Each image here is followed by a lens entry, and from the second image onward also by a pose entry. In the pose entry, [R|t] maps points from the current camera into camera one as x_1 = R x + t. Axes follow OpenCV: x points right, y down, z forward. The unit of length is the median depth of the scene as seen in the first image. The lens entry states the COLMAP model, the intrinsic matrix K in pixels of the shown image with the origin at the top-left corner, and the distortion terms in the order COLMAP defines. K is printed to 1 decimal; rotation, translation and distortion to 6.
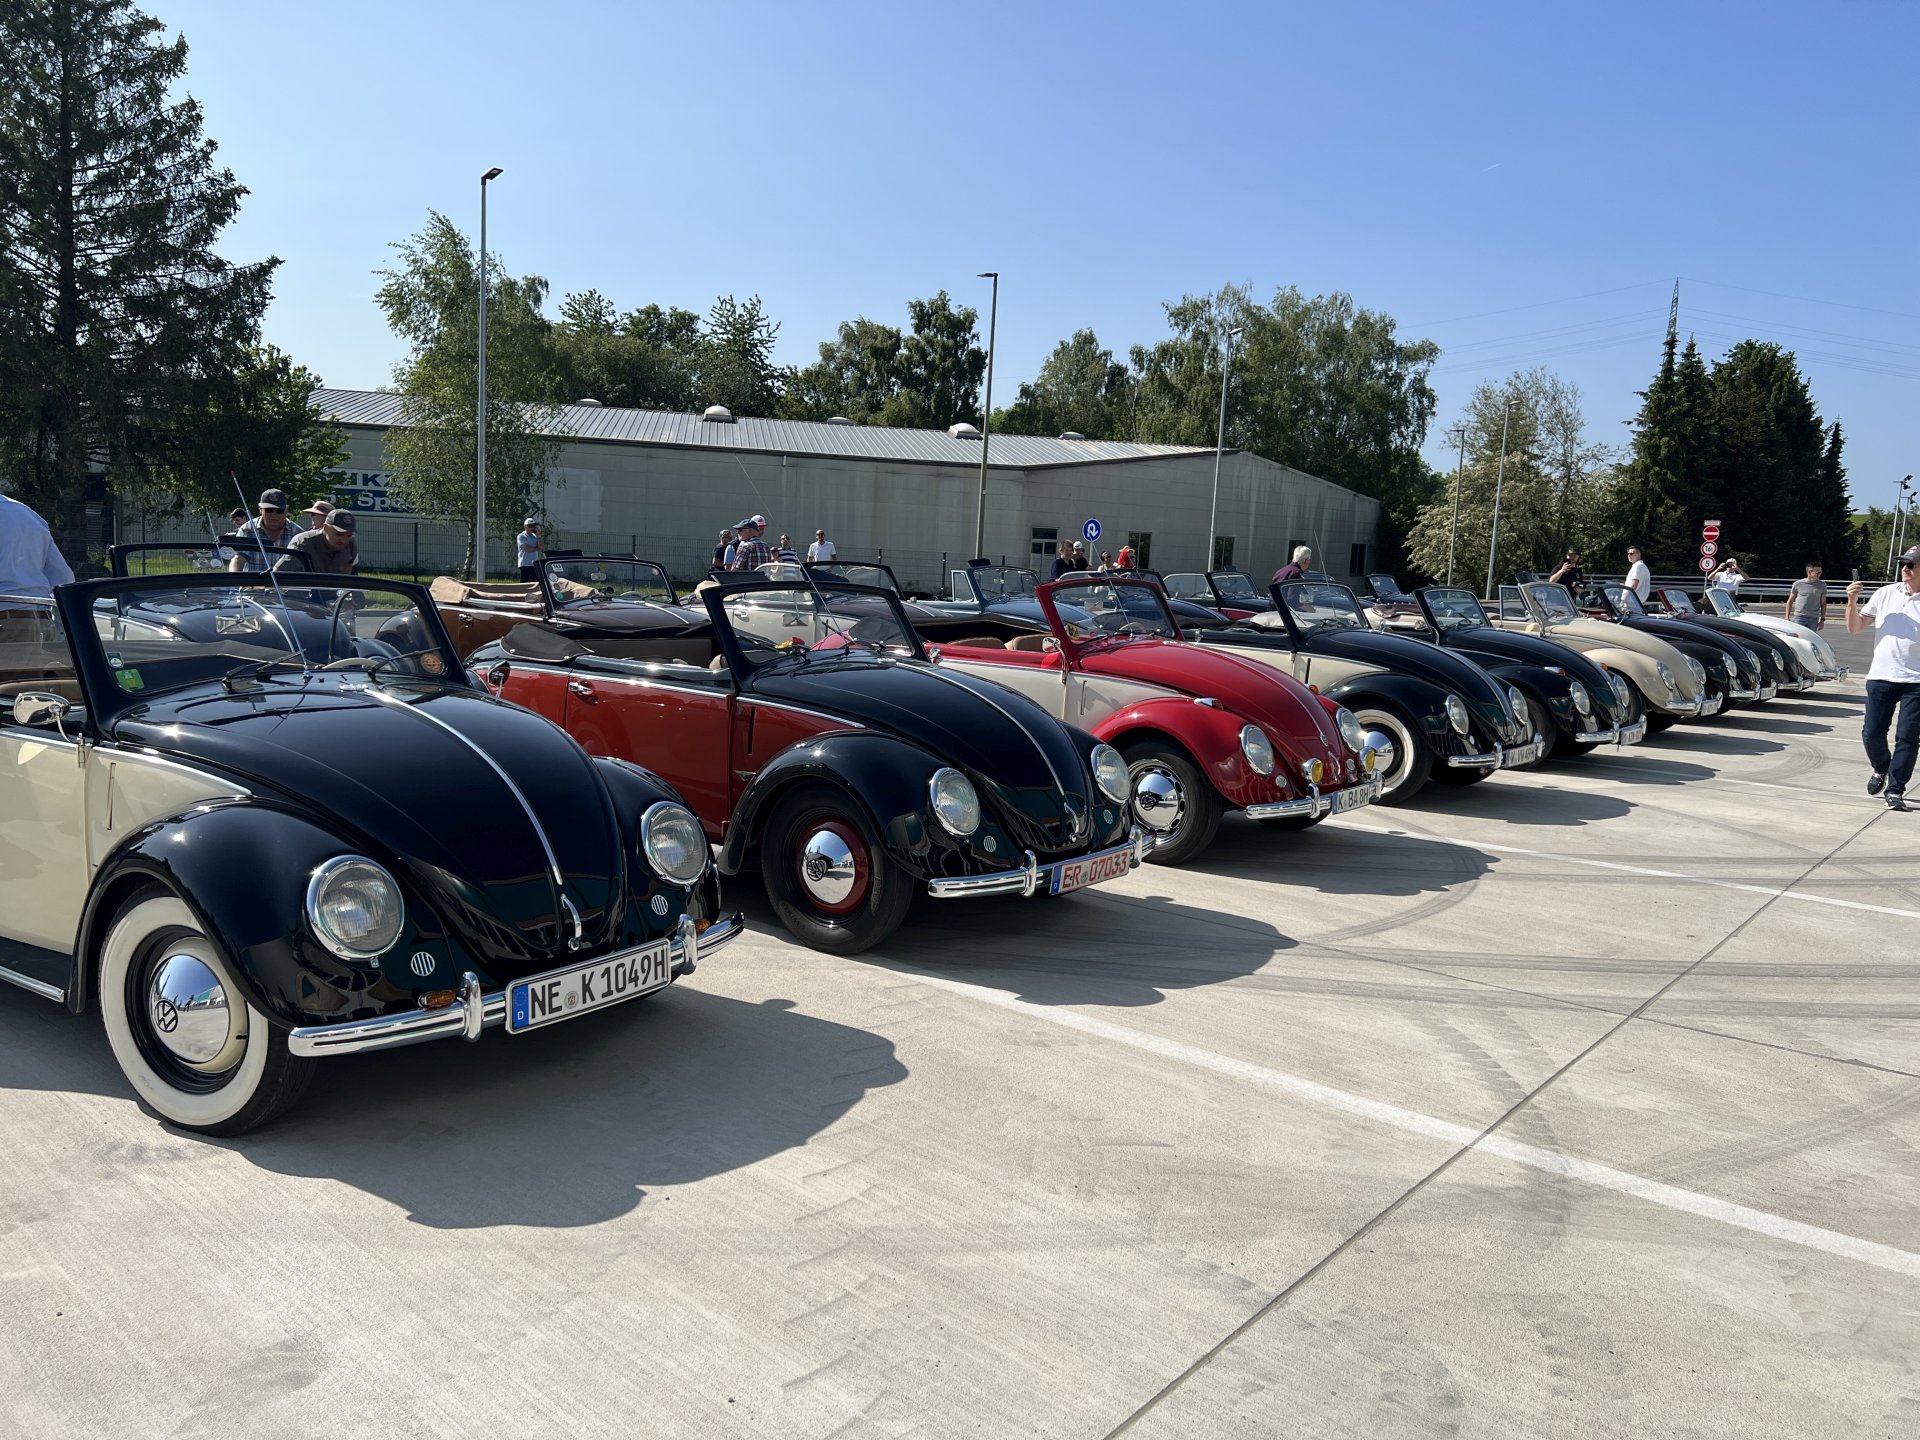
lens RADIAL K [[1433.9, 0, 971.0], [0, 1433.9, 730.7], [0, 0, 1]] dist [0.059250, -0.067786]
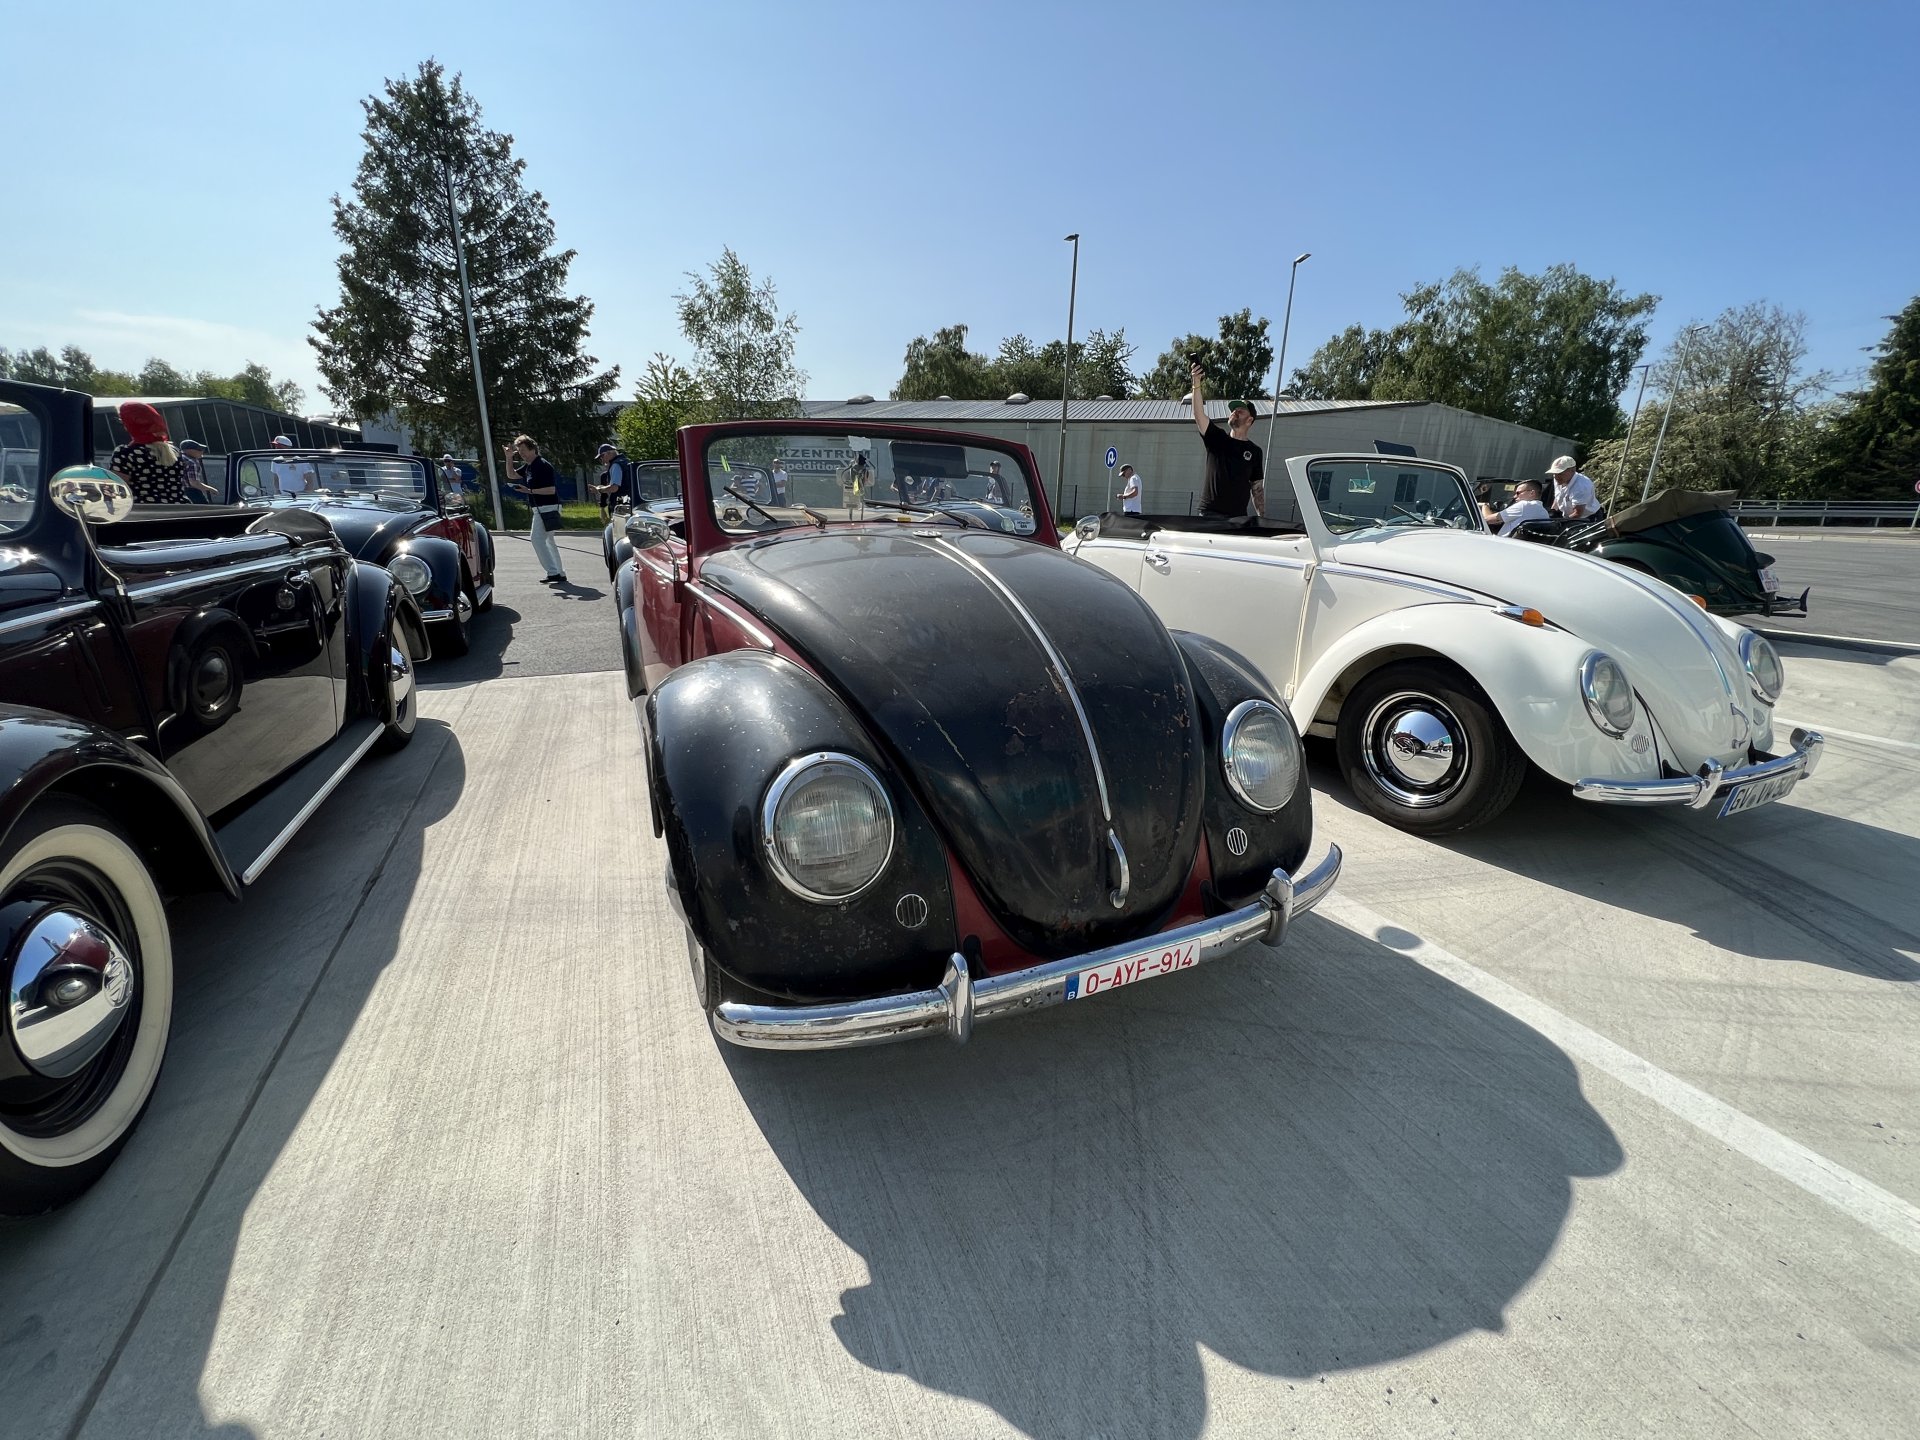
lens RADIAL K [[763.6, 0, 955.1], [0, 763.6, 706.4], [0, 0, 1]] dist [-0.006705, 0.000307]
pose [[0.898628, 0.099636, -0.427247, 0.173641], [-0.038278, 0.987962, 0.149888, -0.026020], [0.437038, -0.118340, 0.891624, 0.291399]]
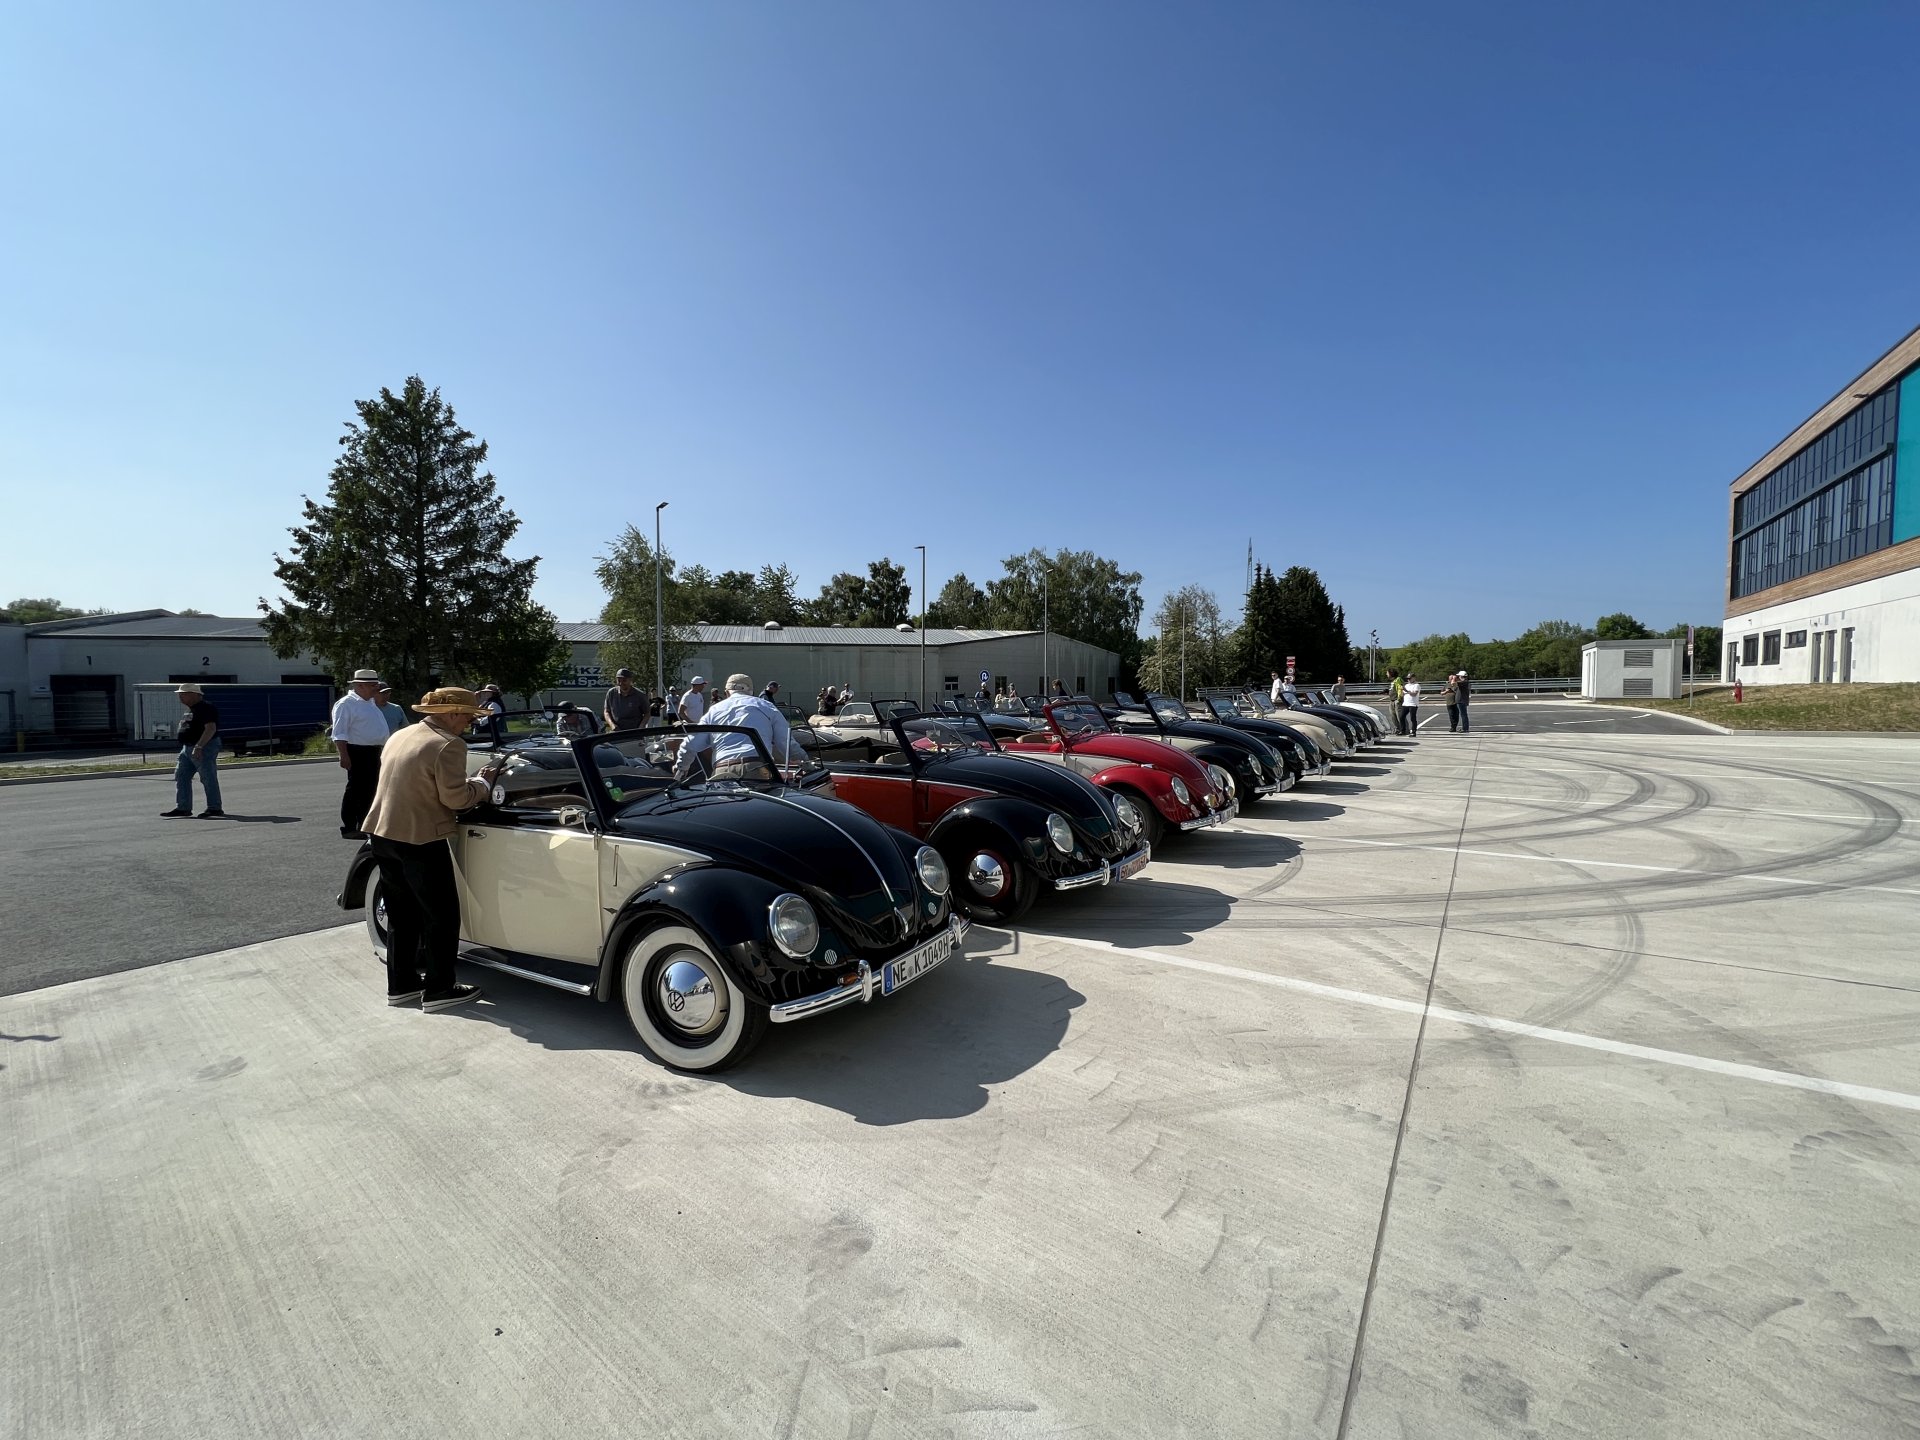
lens RADIAL K [[767.4, 0, 960.0], [0, 767.4, 720.0], [0, 0, 1]] dist [-0.002267, 0.000190]
pose [[0.995729, -0.055625, 0.073682, -0.016783], [0.061652, 0.994706, -0.082213, -0.001597], [-0.068719, 0.086404, 0.993887, 0.005693]]
